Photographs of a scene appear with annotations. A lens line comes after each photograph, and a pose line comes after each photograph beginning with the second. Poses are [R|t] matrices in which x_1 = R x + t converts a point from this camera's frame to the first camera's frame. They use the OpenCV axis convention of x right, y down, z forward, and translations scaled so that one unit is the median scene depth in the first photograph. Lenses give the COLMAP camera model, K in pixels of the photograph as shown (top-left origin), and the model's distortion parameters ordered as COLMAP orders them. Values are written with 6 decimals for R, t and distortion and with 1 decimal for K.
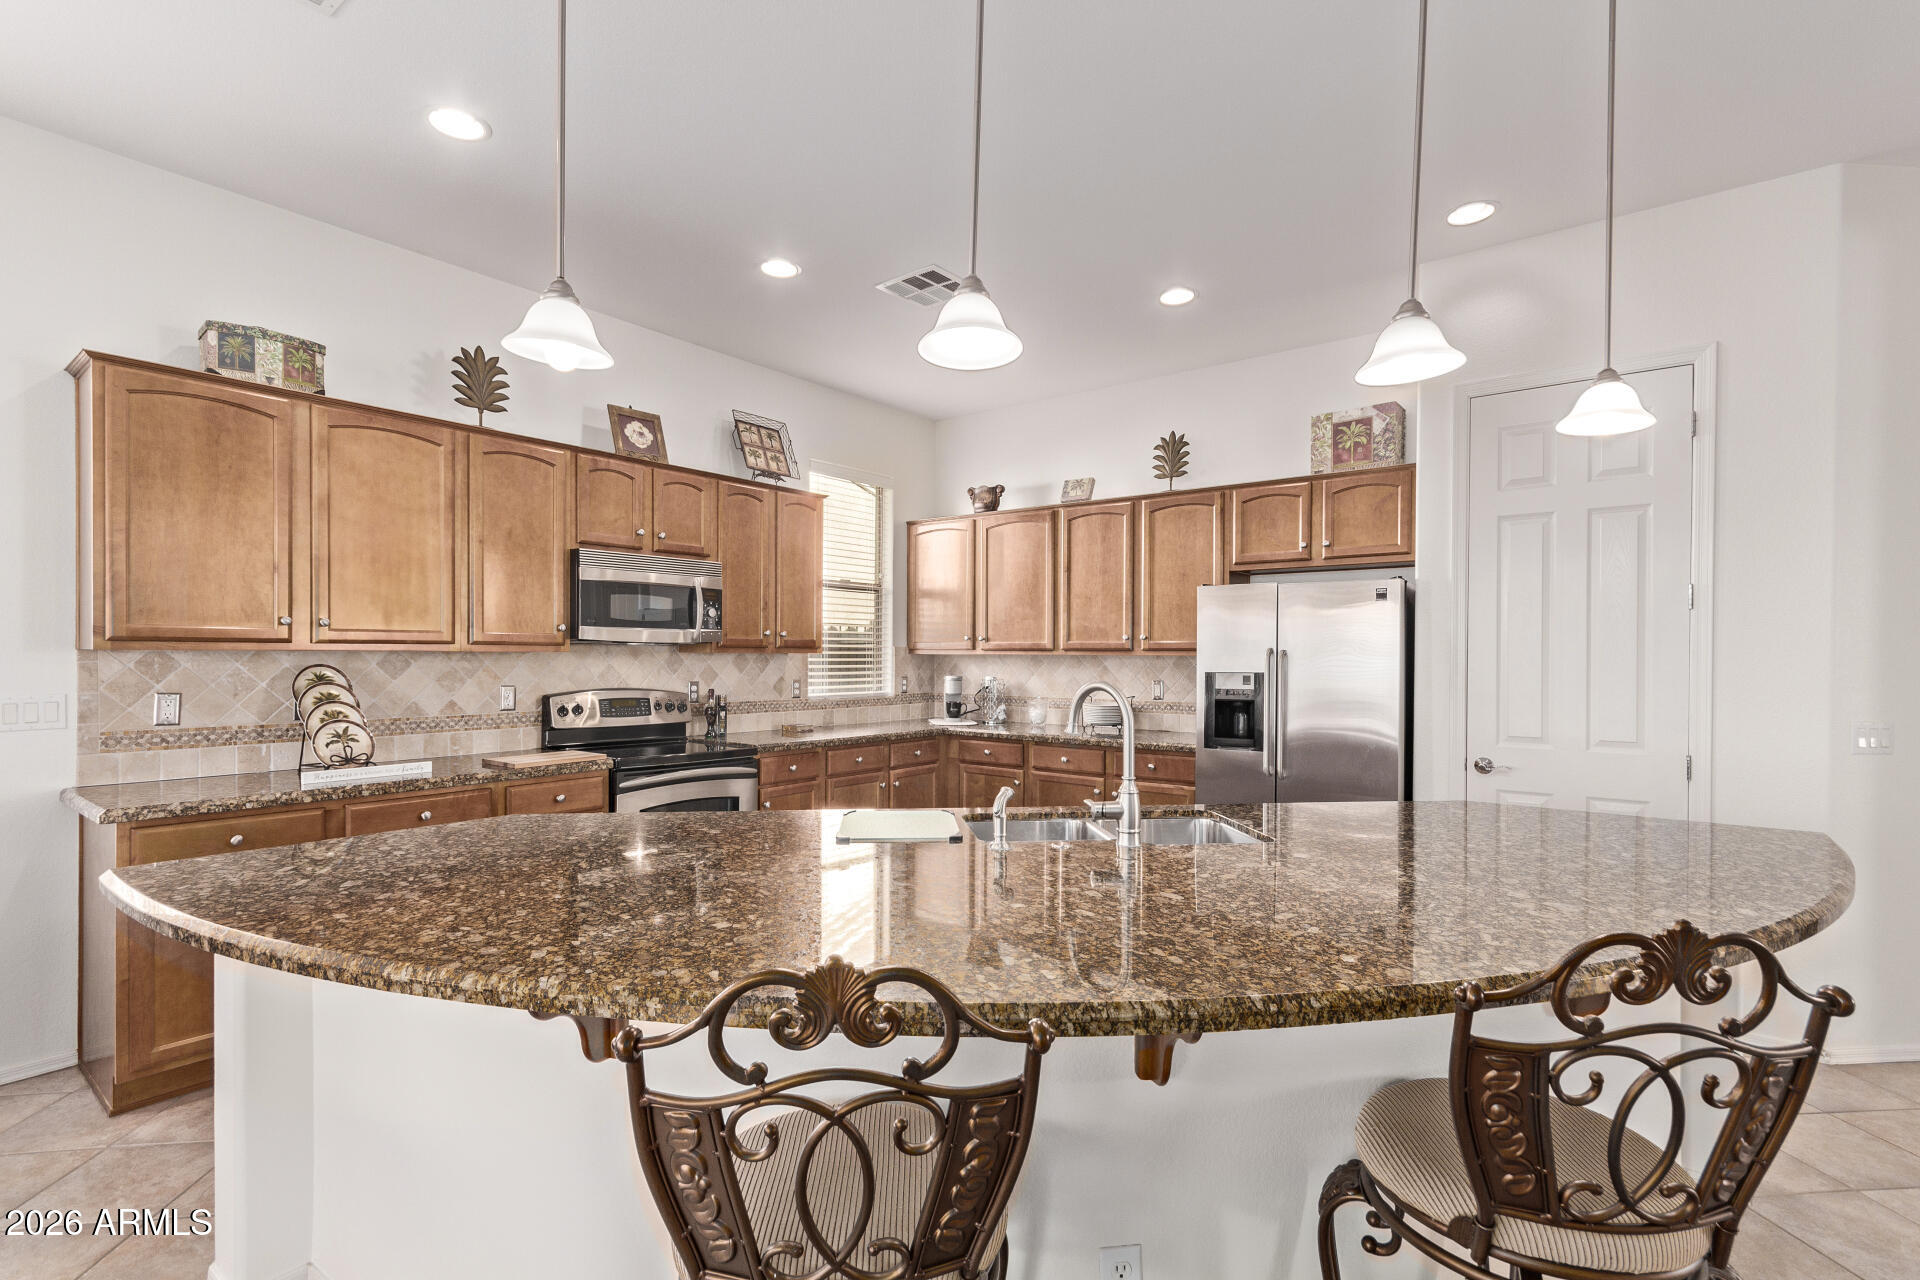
lens RADIAL K [[888.3, 0, 954.6], [0, 888.3, 654.4], [0, 0, 1]] dist [0.002046, 0.001981]
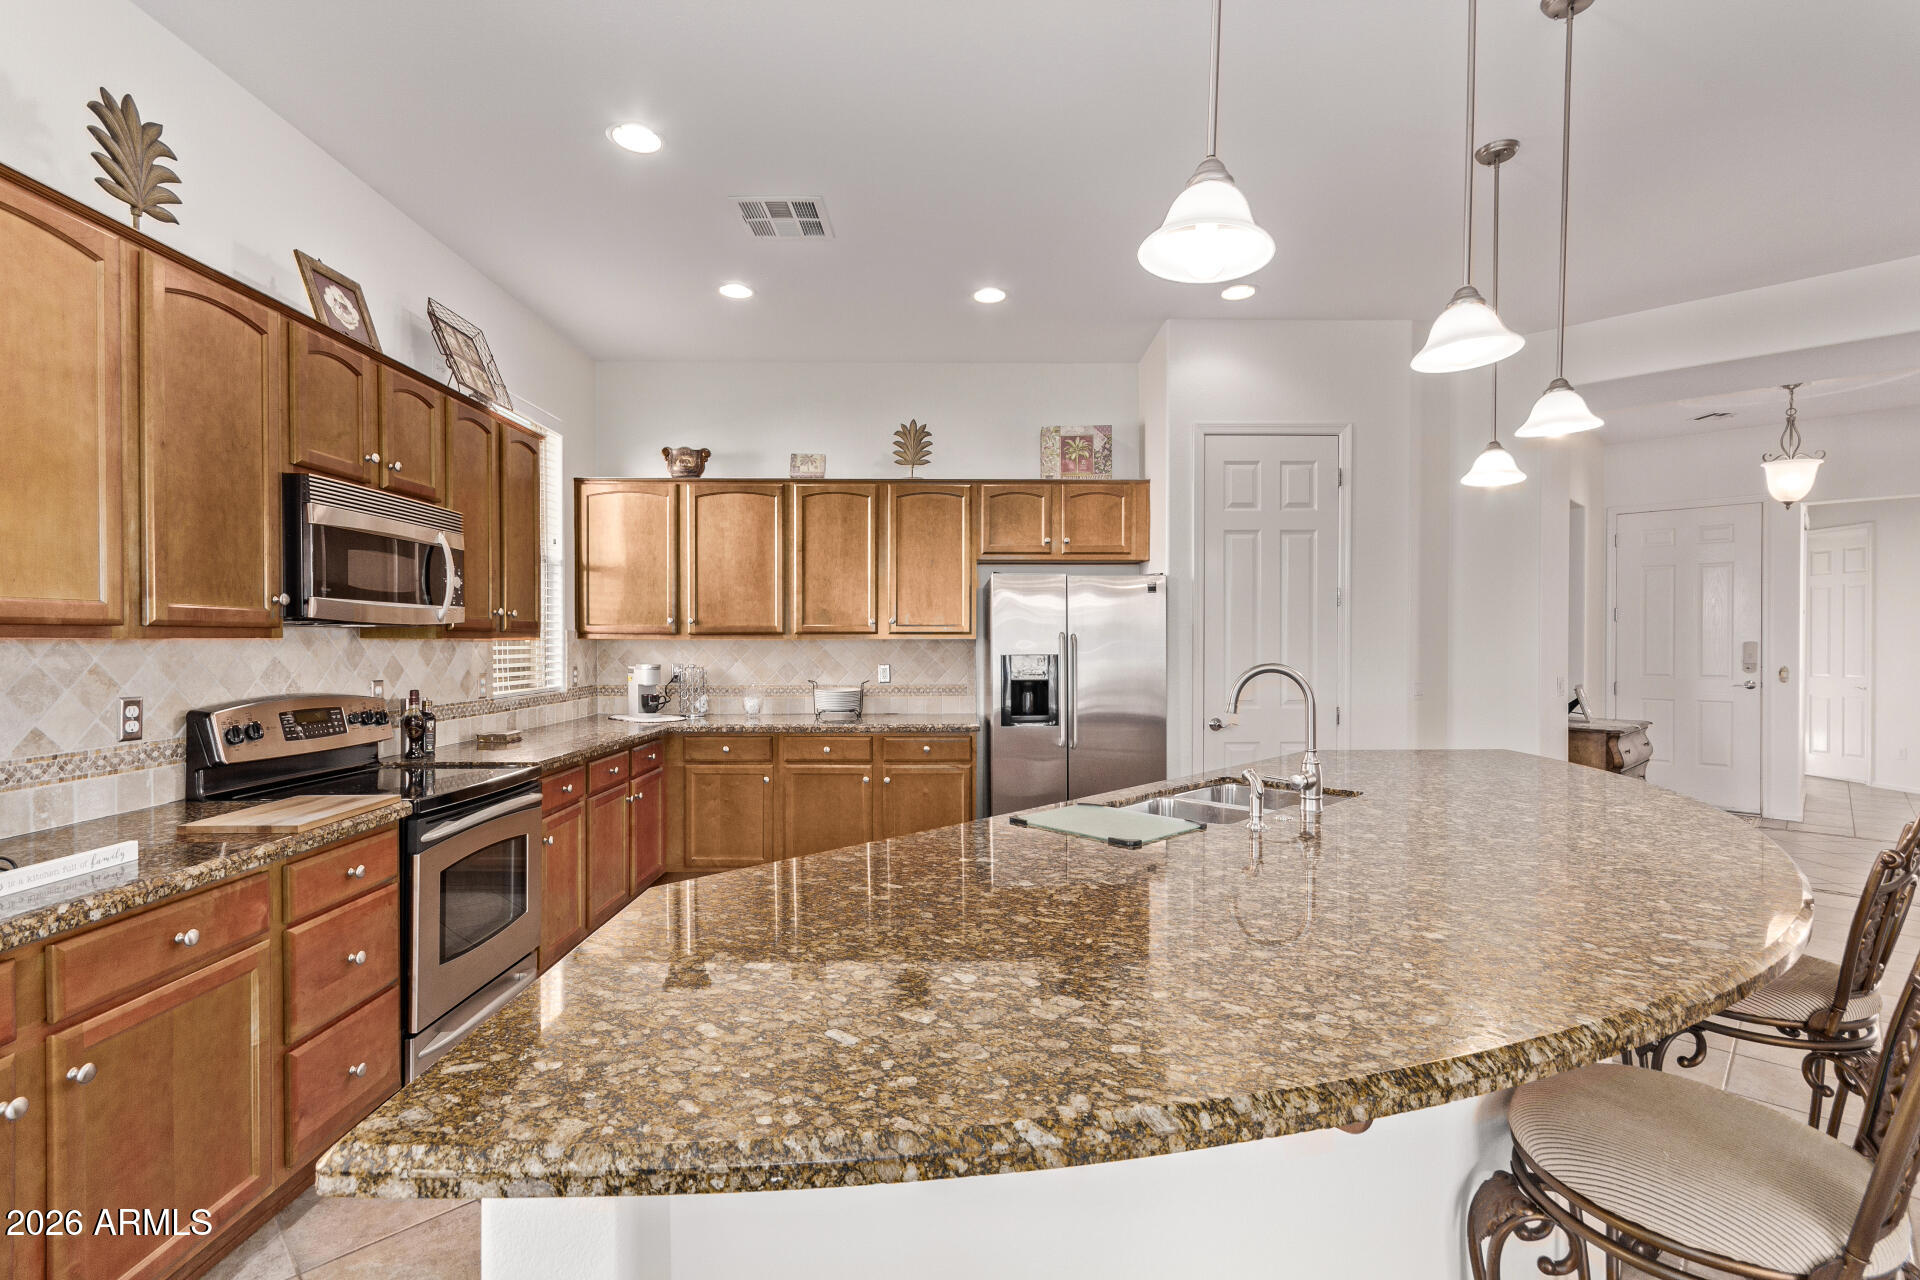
lens RADIAL K [[888.3, 0, 954.3], [0, 888.3, 643.8], [0, 0, 1]] dist [0.002046, 0.001981]
pose [[0.781701, -0.007893, 0.623604, -0.402903], [0.003425, 0.999959, 0.008363, -0.002255], [-0.623645, -0.004402, 0.781696, 0.194230]]
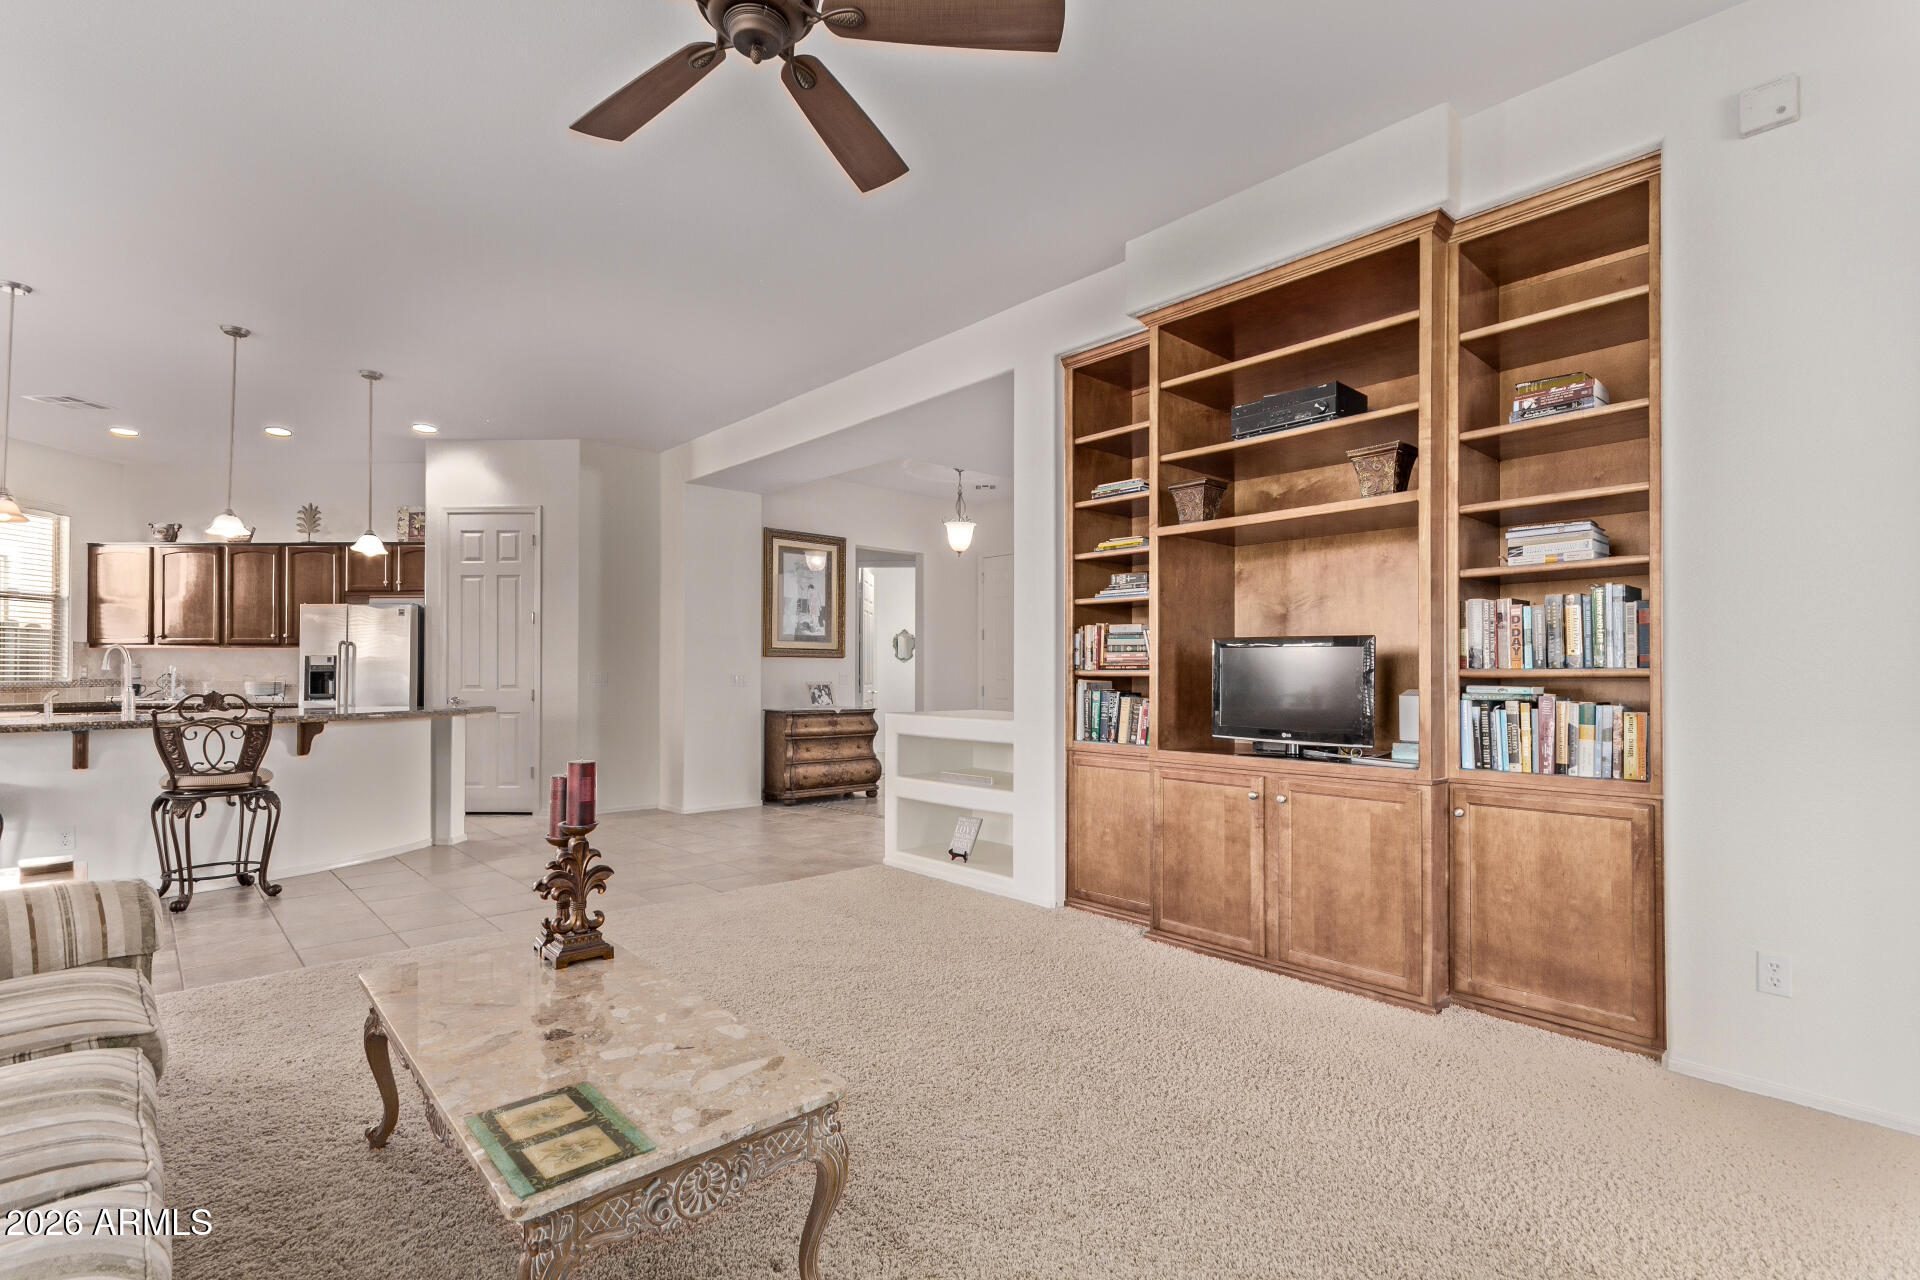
lens RADIAL K [[888.3, 0, 952.6], [0, 888.3, 663.1], [0, 0, 1]] dist [0.002046, 0.001981]
pose [[0.812088, 0.004024, 0.583521, 0.282837], [0.004429, 0.999905, -0.013058, 0.059284], [-0.583518, 0.013189, 0.811993, -1.024466]]
